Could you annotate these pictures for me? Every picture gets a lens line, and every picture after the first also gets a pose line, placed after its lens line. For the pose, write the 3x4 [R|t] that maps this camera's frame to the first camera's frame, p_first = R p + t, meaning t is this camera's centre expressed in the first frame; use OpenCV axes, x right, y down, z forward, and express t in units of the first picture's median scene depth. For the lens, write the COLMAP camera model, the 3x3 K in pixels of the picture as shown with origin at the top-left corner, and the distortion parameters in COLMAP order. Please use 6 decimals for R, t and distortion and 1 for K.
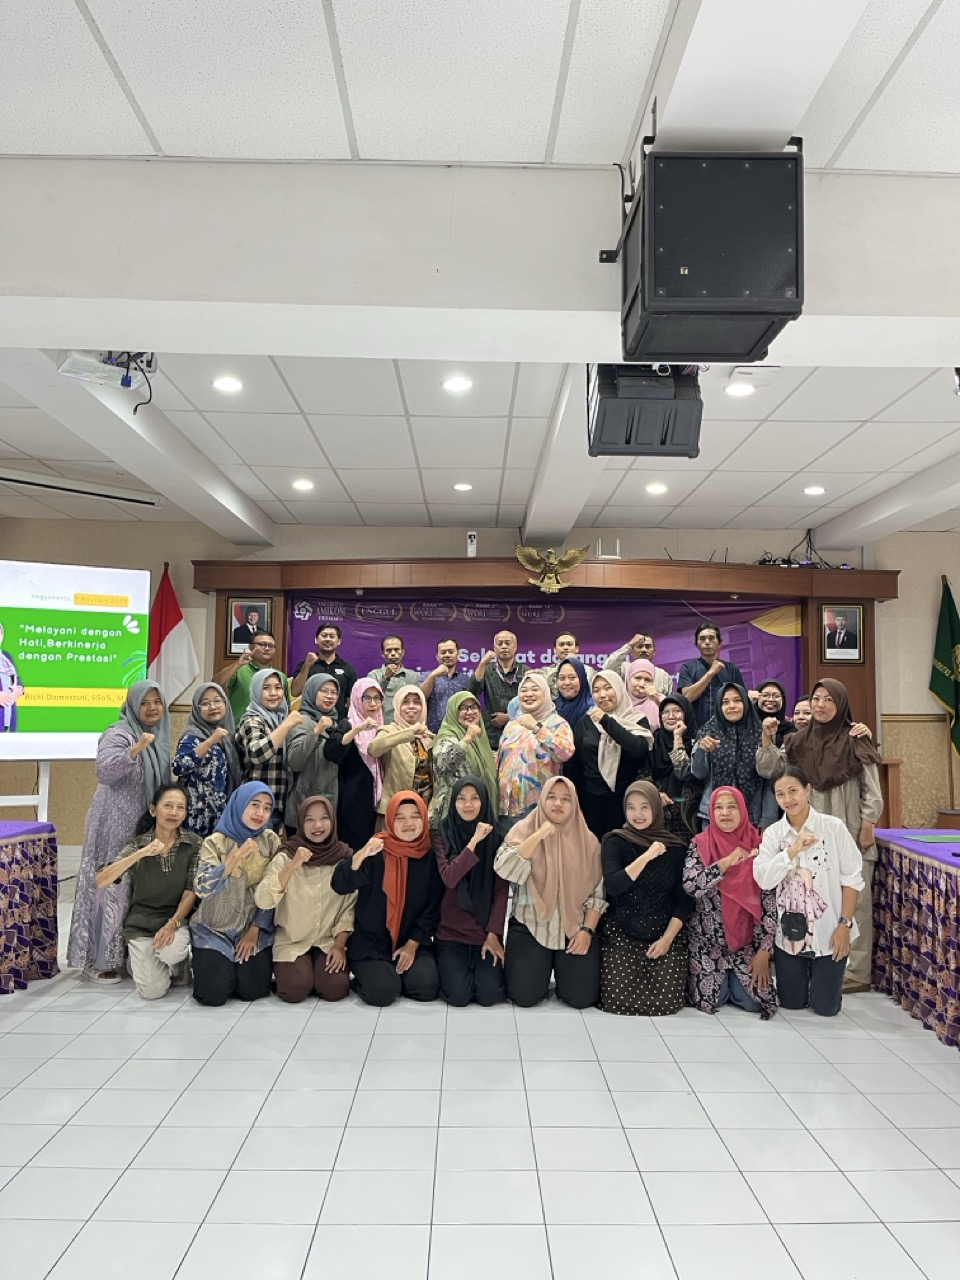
lens RADIAL K [[962.4, 0, 473.7], [0, 962.4, 646.3], [0, 0, 1]] dist [-0.003485, -0.003826]
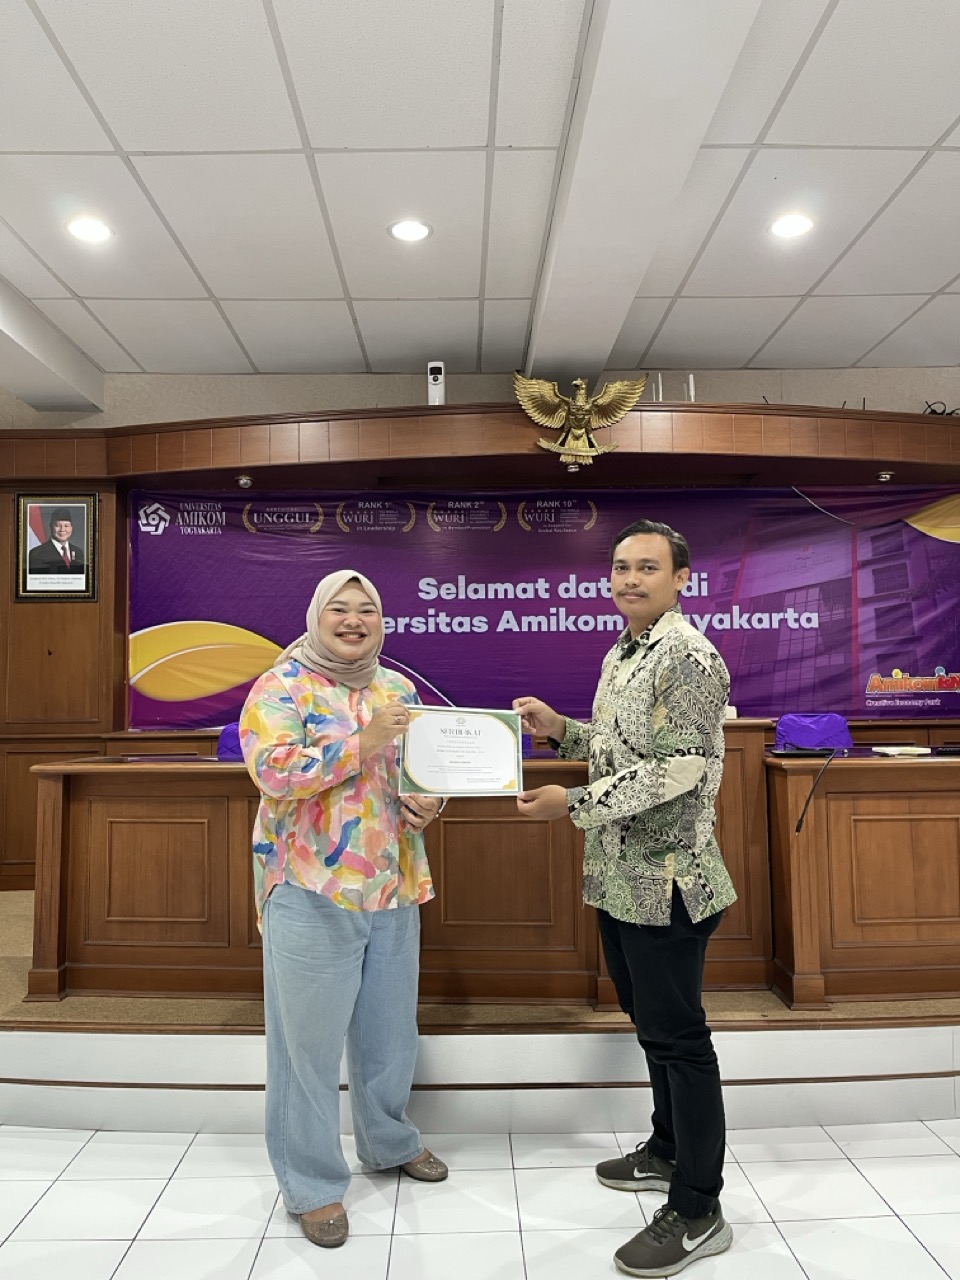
lens RADIAL K [[962.4, 0, 487.0], [0, 962.4, 632.9], [0, 0, 1]] dist [-0.003485, -0.003826]
pose [[0.999335, -0.024225, 0.027237, 0.008576], [0.024226, 0.999706, 0.000310, 0.037904], [-0.027237, 0.000350, 0.999629, 0.409167]]
